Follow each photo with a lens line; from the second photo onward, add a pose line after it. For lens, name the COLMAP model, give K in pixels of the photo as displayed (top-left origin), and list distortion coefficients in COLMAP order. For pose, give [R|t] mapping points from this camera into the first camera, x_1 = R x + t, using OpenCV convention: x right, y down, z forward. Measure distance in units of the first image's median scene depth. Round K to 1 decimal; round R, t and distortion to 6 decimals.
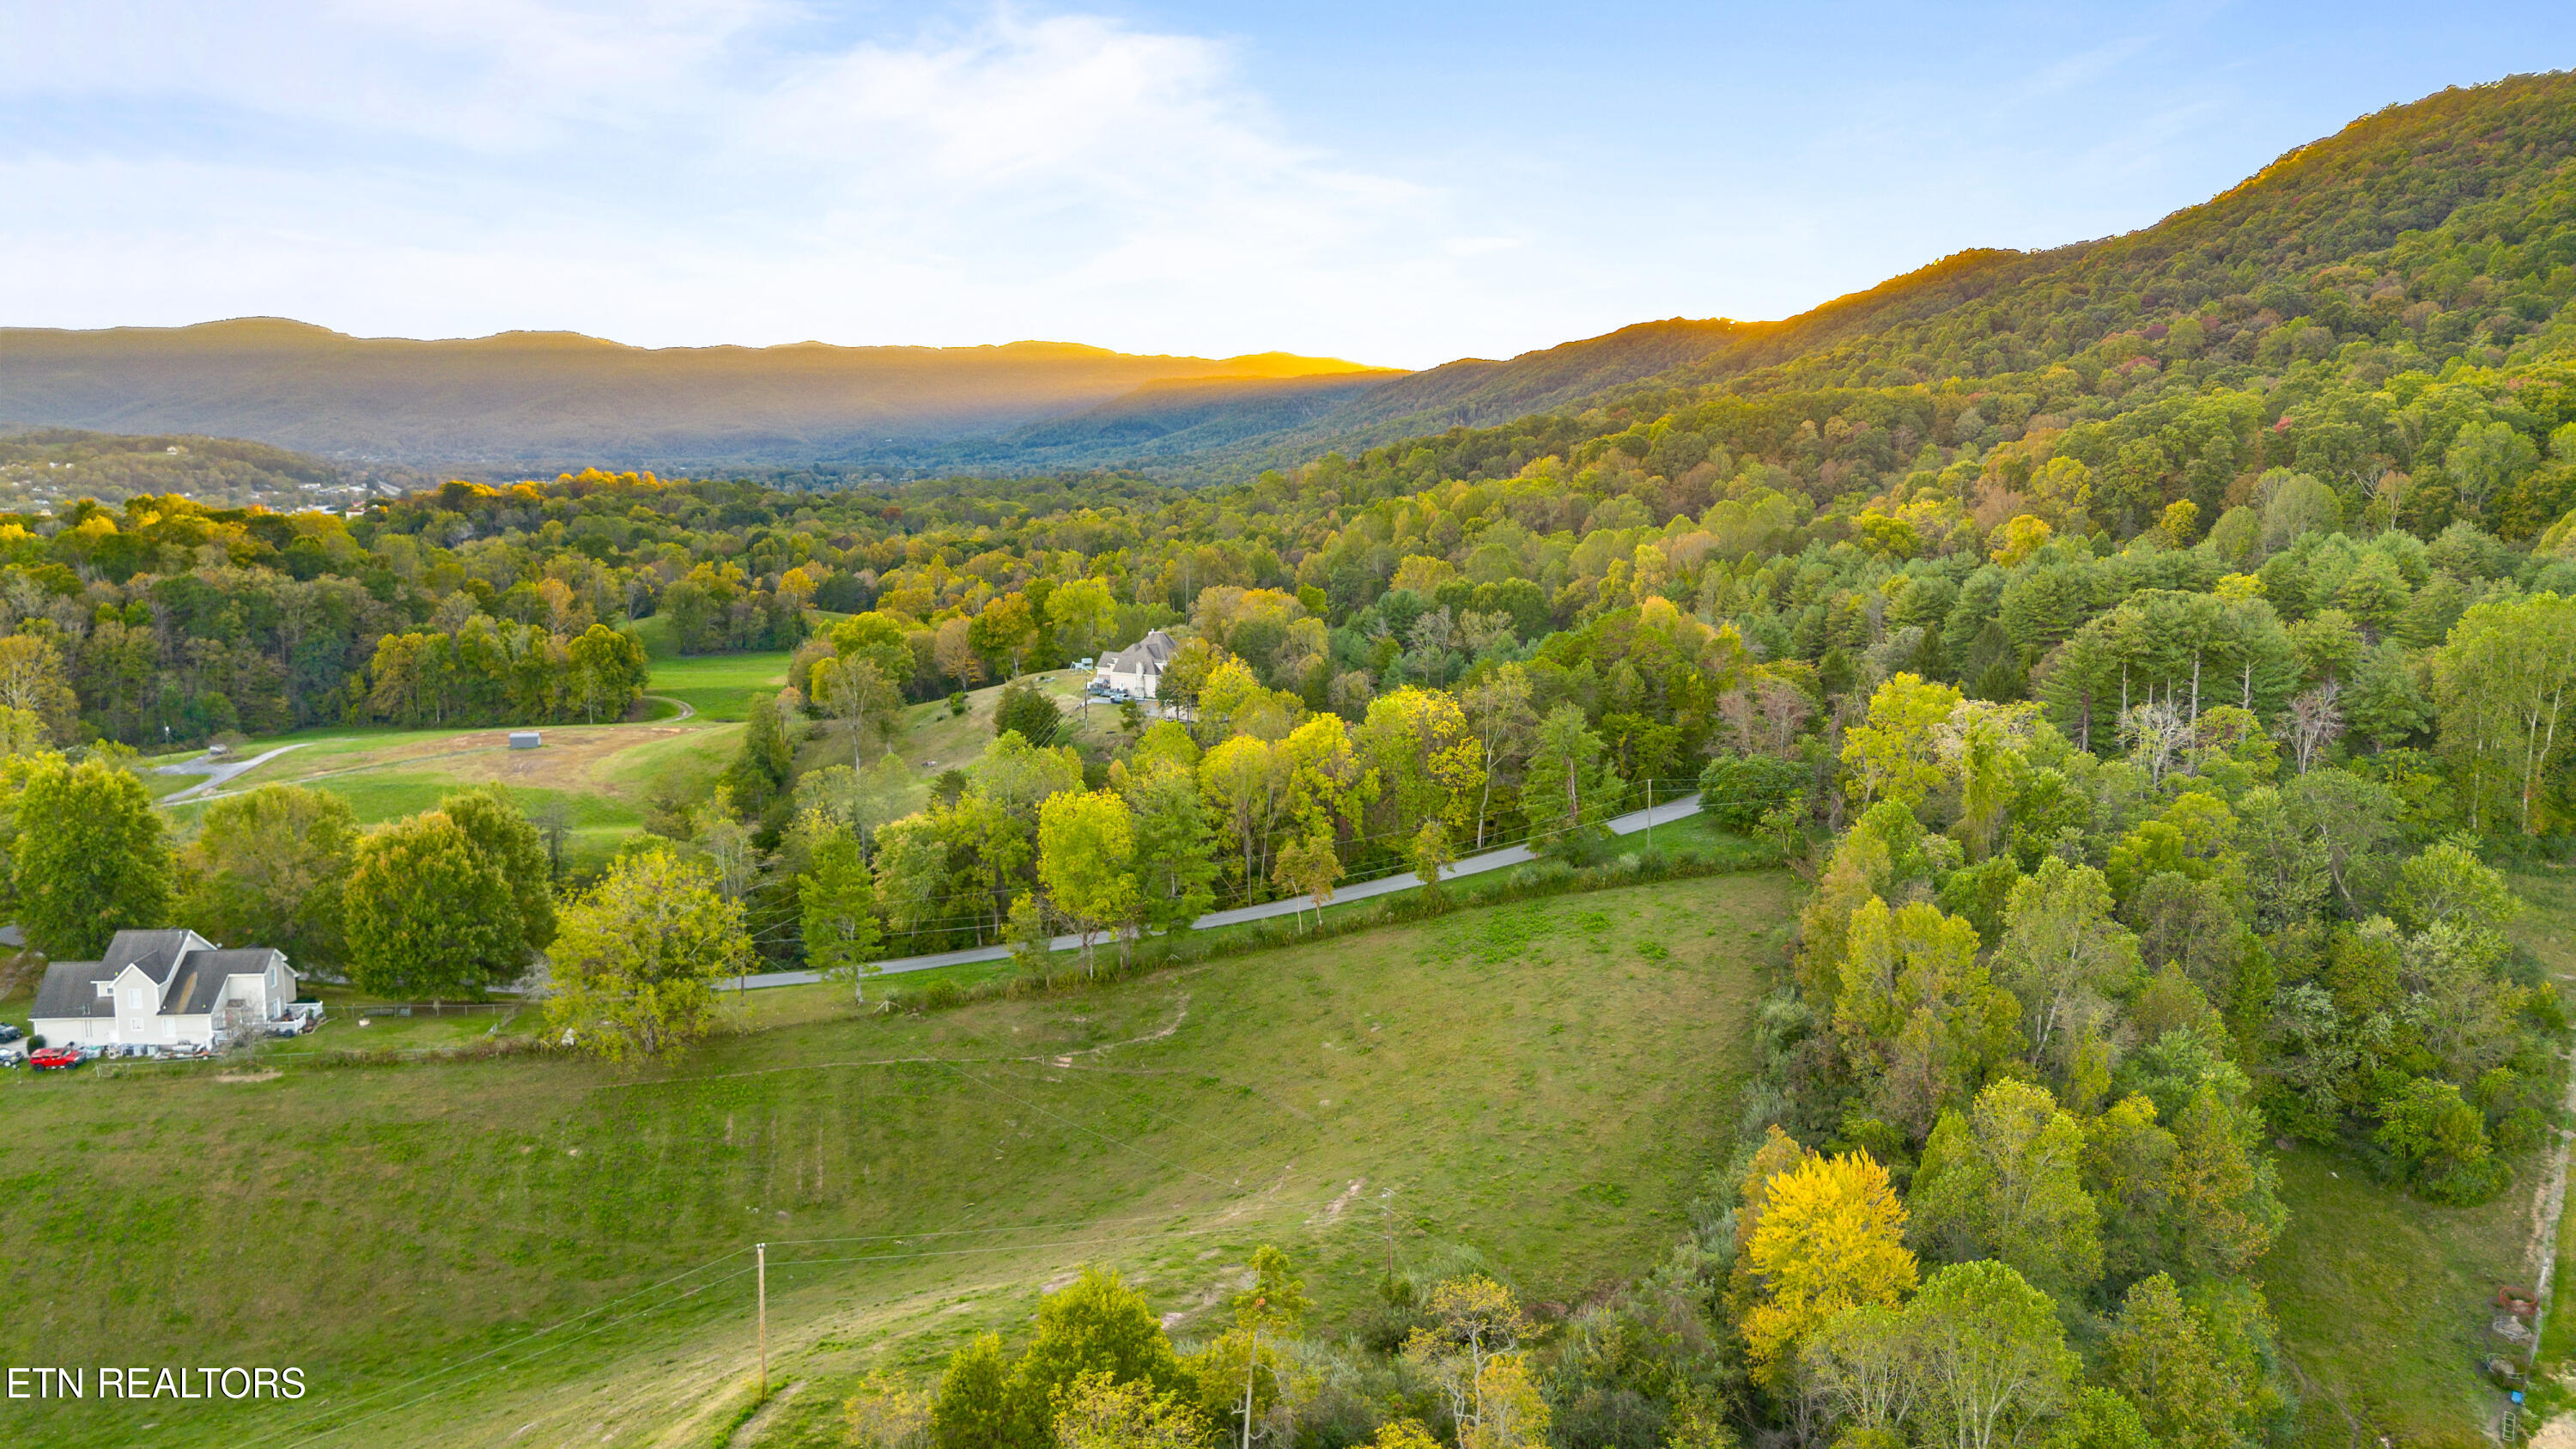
lens RADIAL K [[1834.7, 0, 1288.5], [0, 1834.7, 722.4], [0, 0, 1]] dist [0.001334, -0.005765]
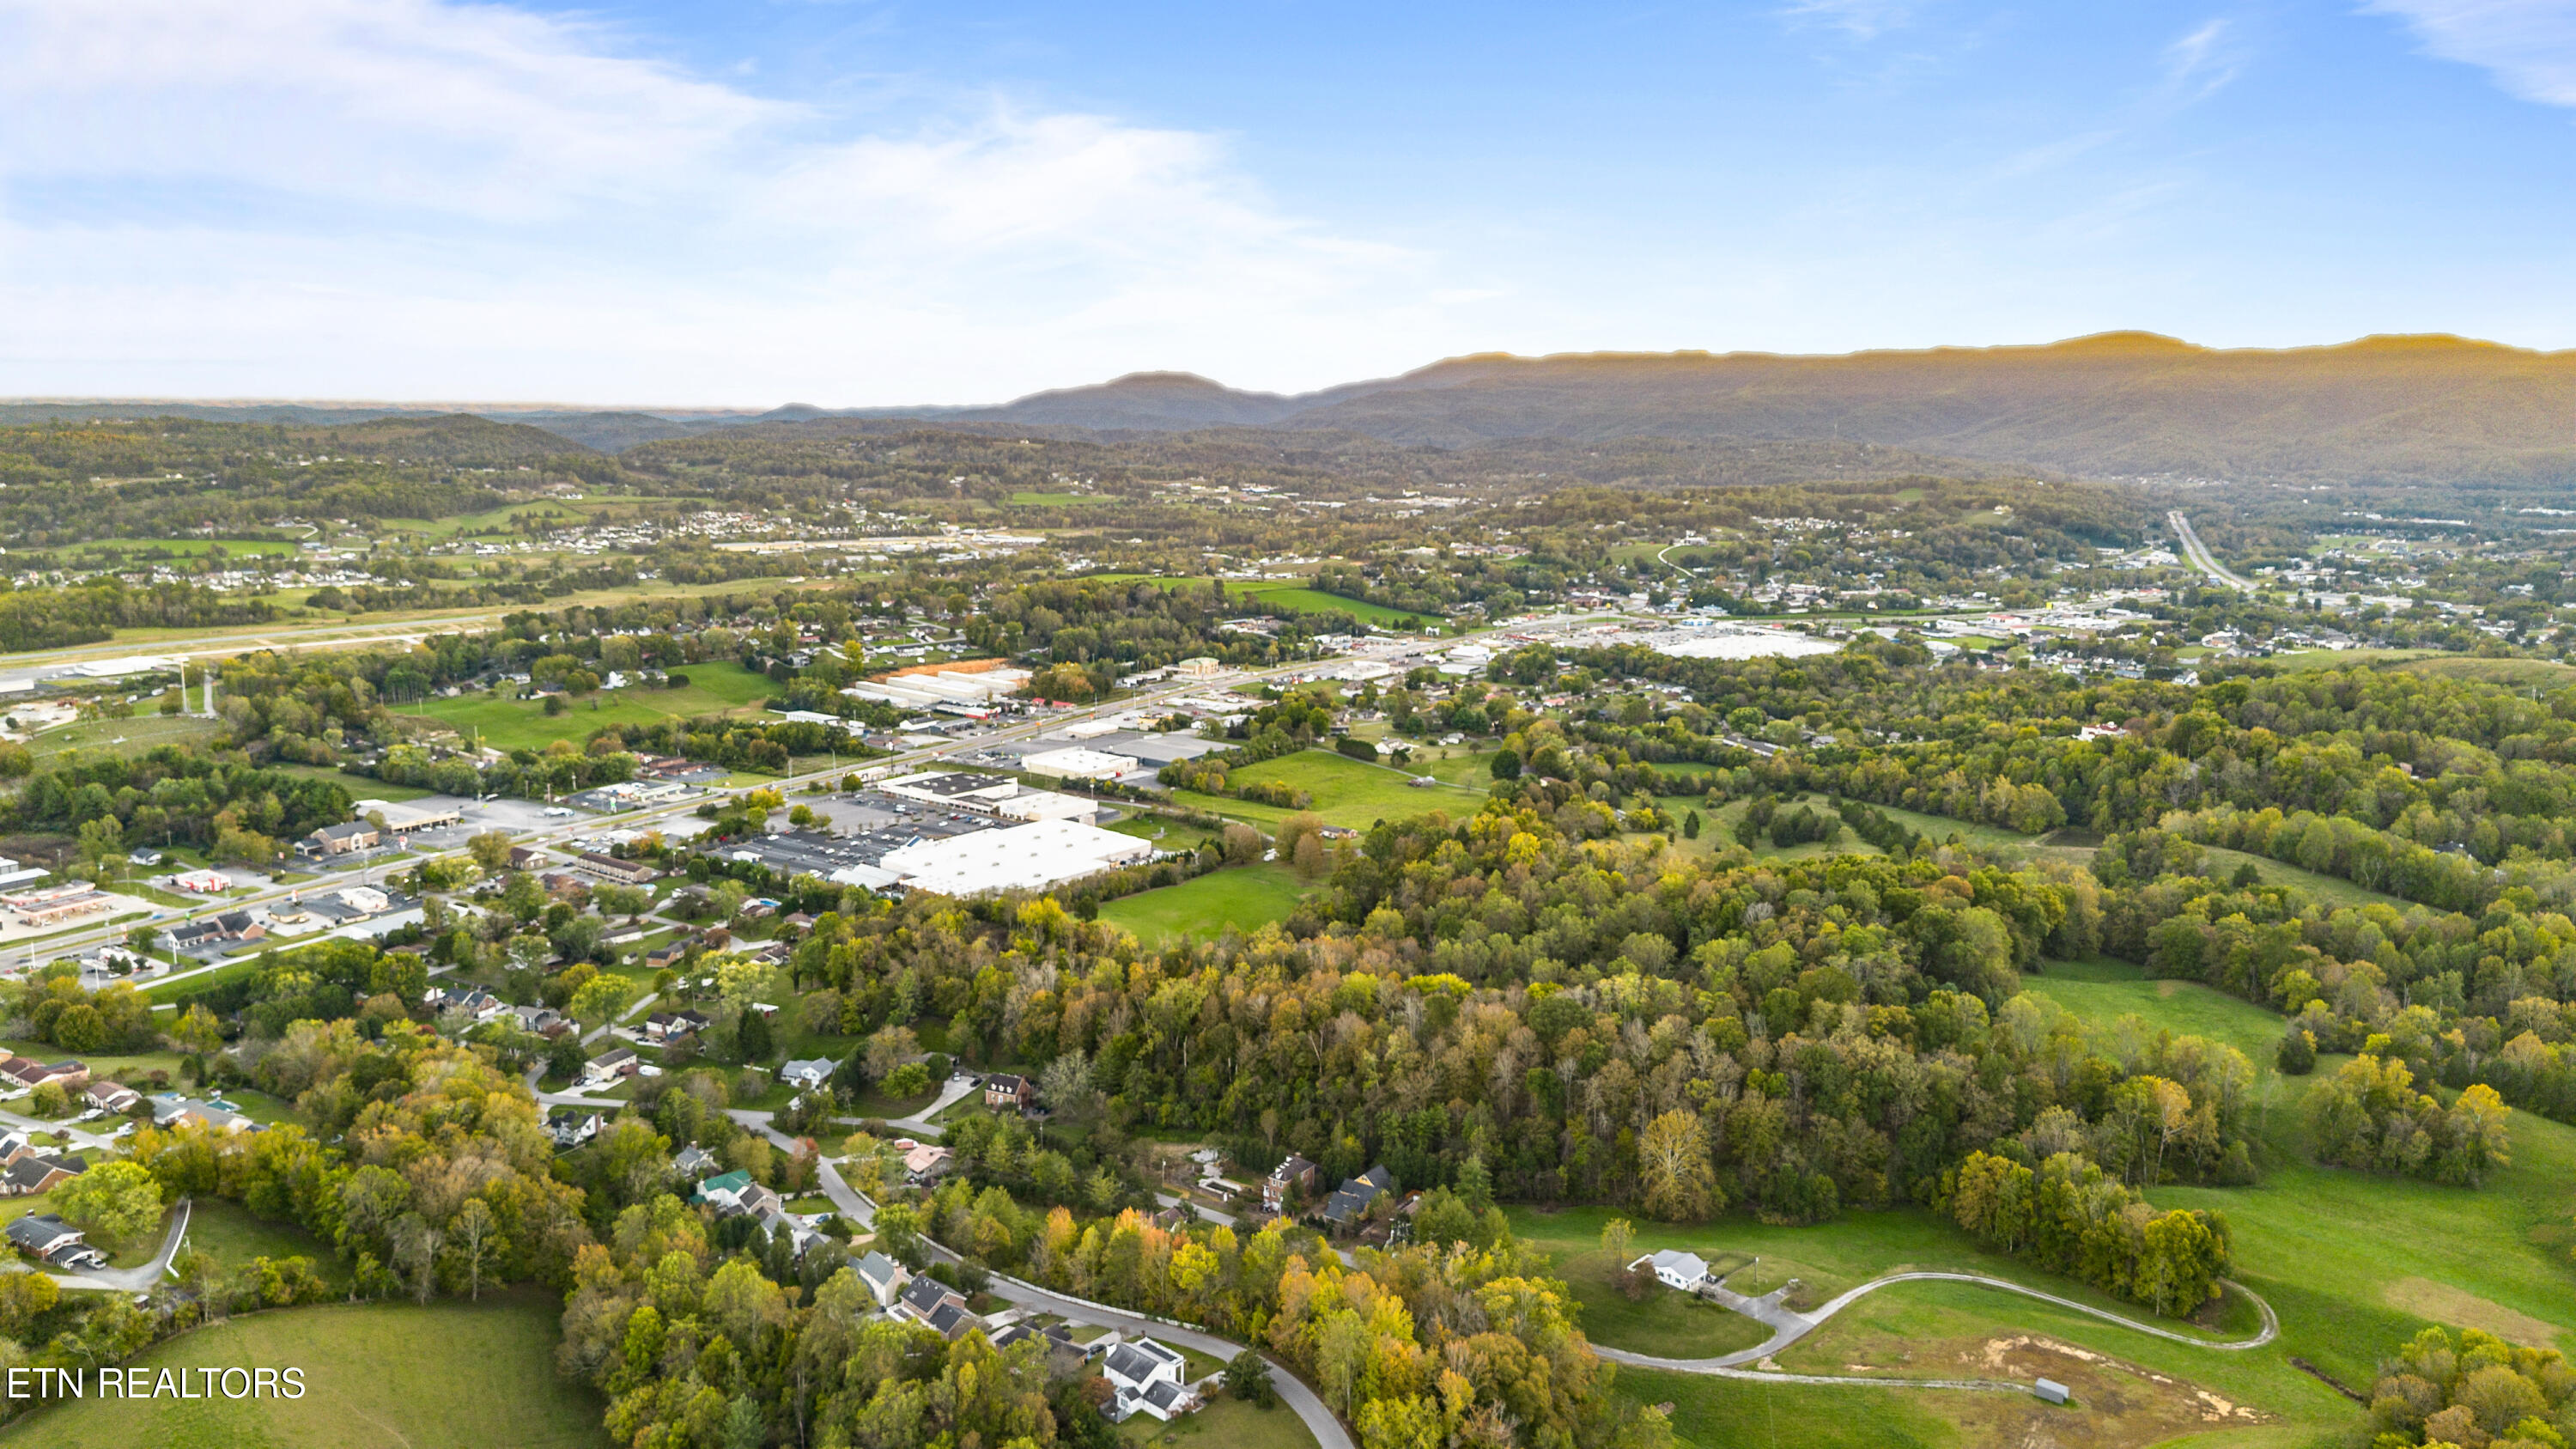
lens RADIAL K [[1834.7, 0, 1288.8], [0, 1834.7, 725.4], [0, 0, 1]] dist [0.001334, -0.005765]
pose [[0.582064, 0.176496, -0.793757, 0.064464], [-0.086132, 0.984050, 0.155648, -0.420138], [0.808568, -0.022229, 0.587982, 0.079701]]
